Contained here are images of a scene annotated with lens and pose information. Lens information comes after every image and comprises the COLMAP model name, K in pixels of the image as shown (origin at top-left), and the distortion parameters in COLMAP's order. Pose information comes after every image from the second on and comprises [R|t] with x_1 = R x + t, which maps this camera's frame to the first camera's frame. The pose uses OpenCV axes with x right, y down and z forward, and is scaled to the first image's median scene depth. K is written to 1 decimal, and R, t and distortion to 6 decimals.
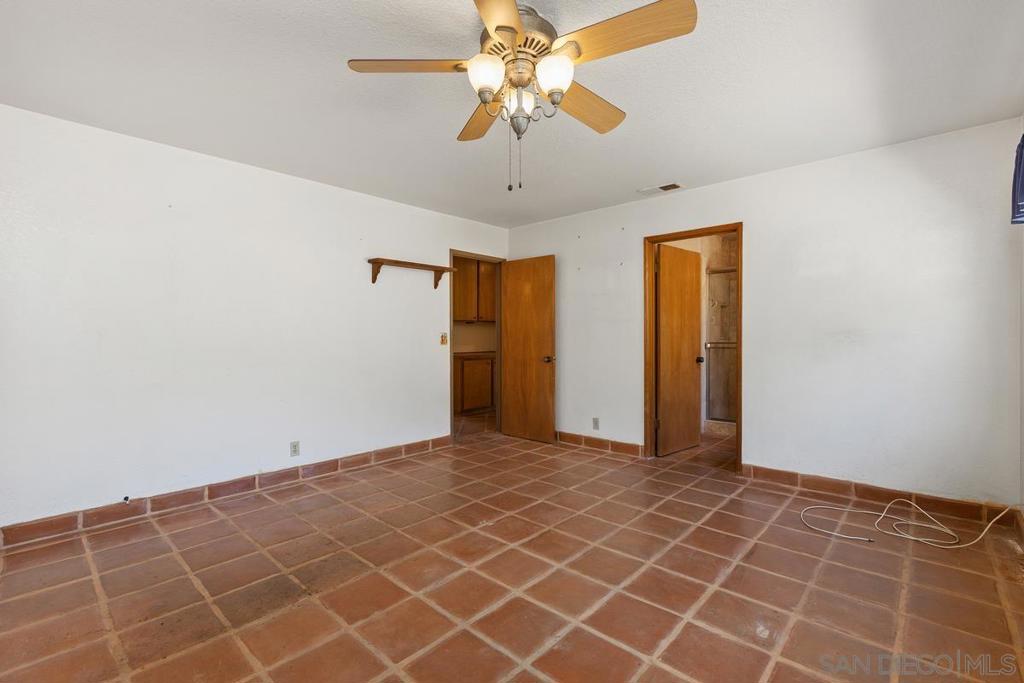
lens RADIAL K [[451.0, 0, 512.0], [0, 451.0, 341.5], [0, 0, 1]] dist [-0.000703, 0.000100]
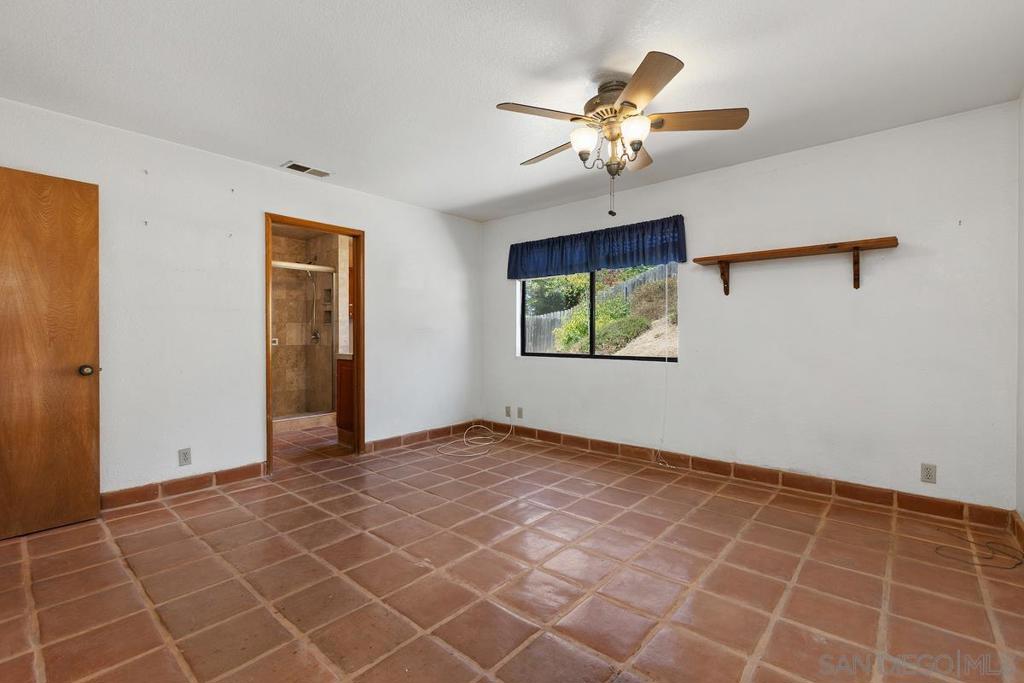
lens RADIAL K [[453.5, 0, 510.6], [0, 453.5, 338.4], [0, 0, 1]] dist [-0.000087, 0.000481]
pose [[-0.018430, -0.004847, 0.999818, -0.649195], [0.009823, 0.999939, 0.005028, 0.003491], [-0.999782, 0.009914, -0.018382, 0.649770]]
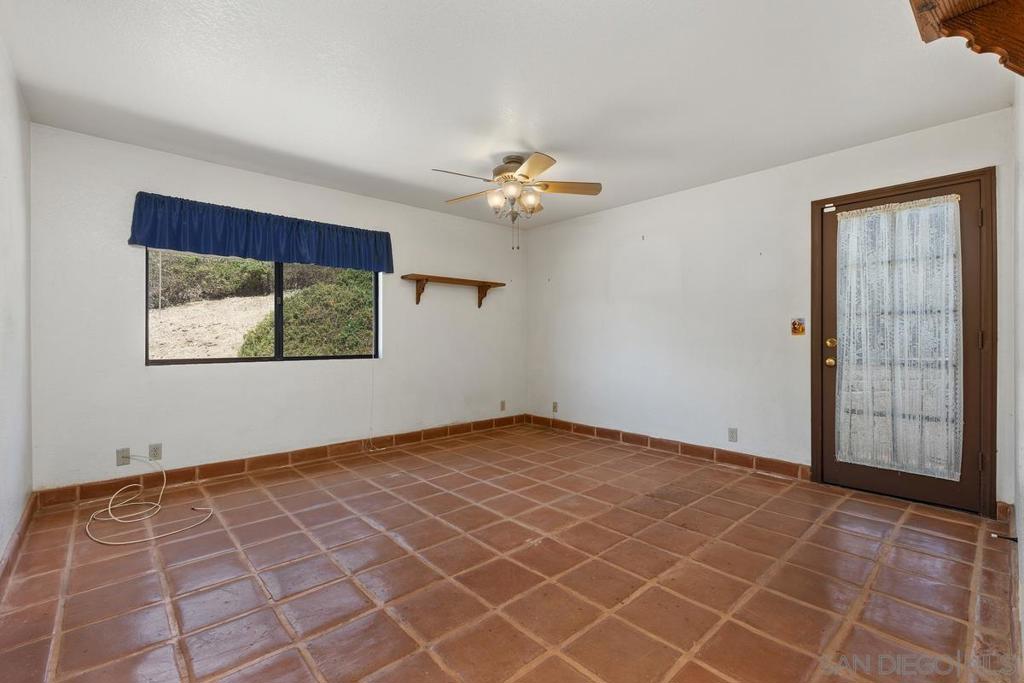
lens RADIAL K [[453.5, 0, 510.6], [0, 453.5, 338.4], [0, 0, 1]] dist [-0.000087, 0.000481]
pose [[-0.995327, -0.000534, 0.096563, -0.078248], [0.000845, 0.999898, 0.014236, -0.001348], [-0.096560, 0.014251, -0.995225, 1.409285]]
